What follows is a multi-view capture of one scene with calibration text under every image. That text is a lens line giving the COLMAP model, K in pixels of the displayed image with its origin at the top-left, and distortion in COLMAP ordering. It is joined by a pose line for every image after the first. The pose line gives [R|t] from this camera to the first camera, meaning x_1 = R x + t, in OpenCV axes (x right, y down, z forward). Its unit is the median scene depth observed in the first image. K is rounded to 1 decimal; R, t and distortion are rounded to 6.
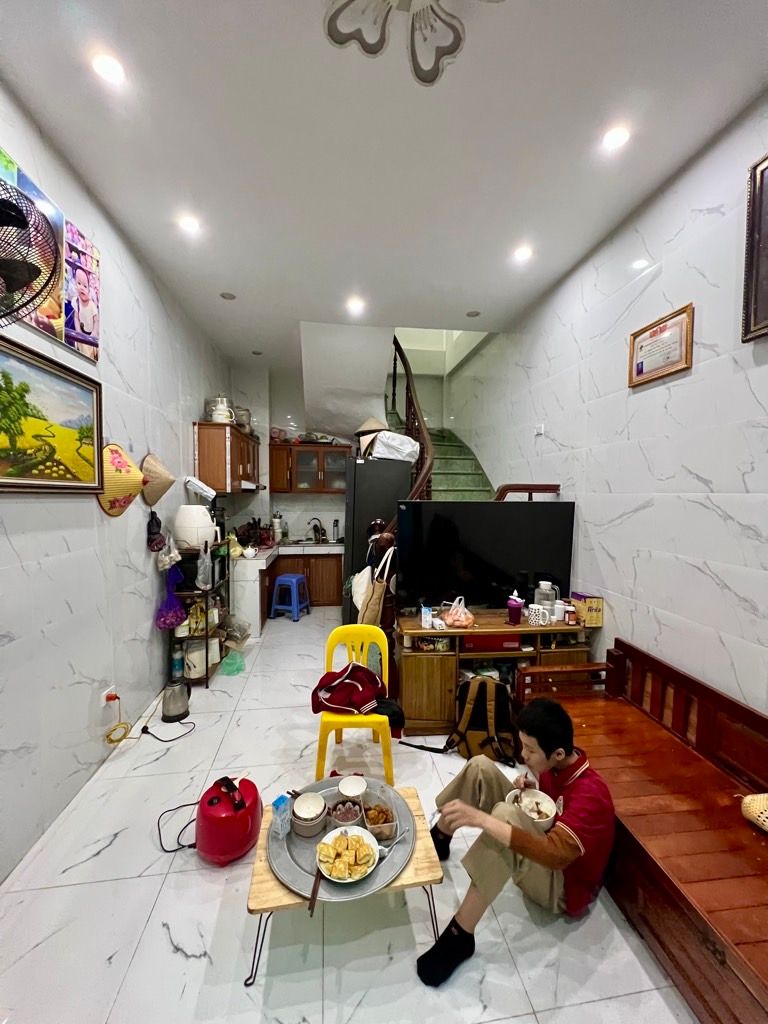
lens RADIAL K [[409.3, 0, 385.8], [0, 409.3, 510.5], [0, 0, 1]] dist [-0.000386, -0.000005]
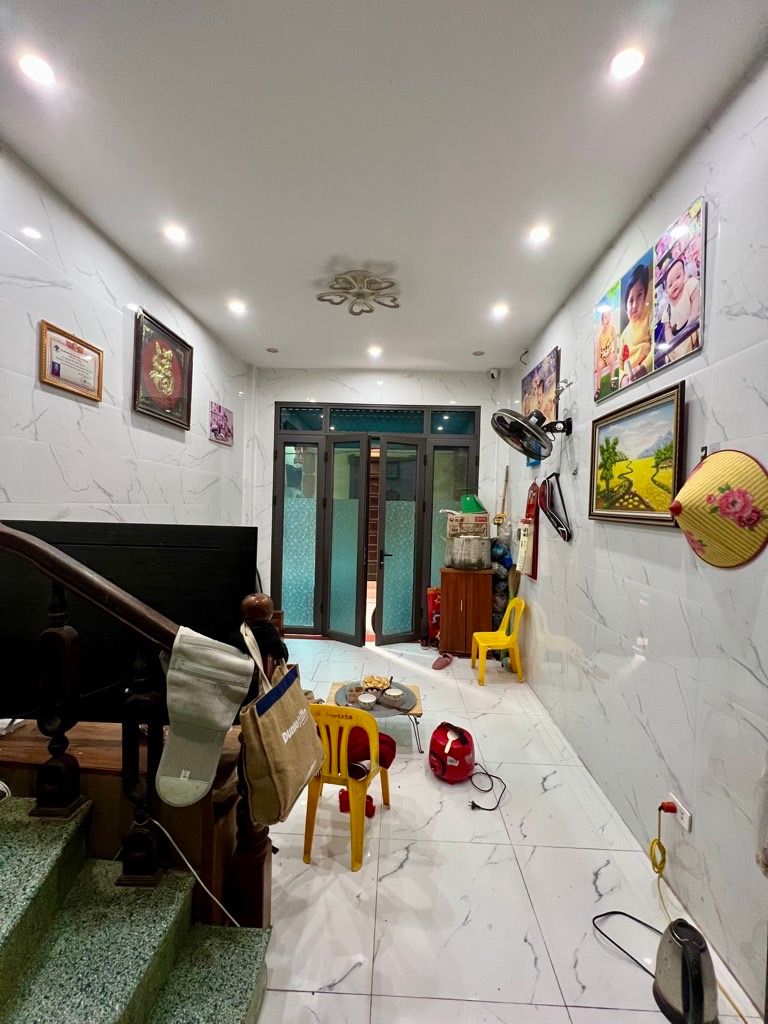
lens RADIAL K [[409.3, 0, 386.2], [0, 409.3, 509.1], [0, 0, 1]] dist [-0.000386, -0.000005]
pose [[-0.984339, -0.034648, 0.172845, -0.325159], [-0.025641, 0.998208, 0.054072, -0.112354], [-0.174408, 0.048794, -0.983464, 2.031321]]
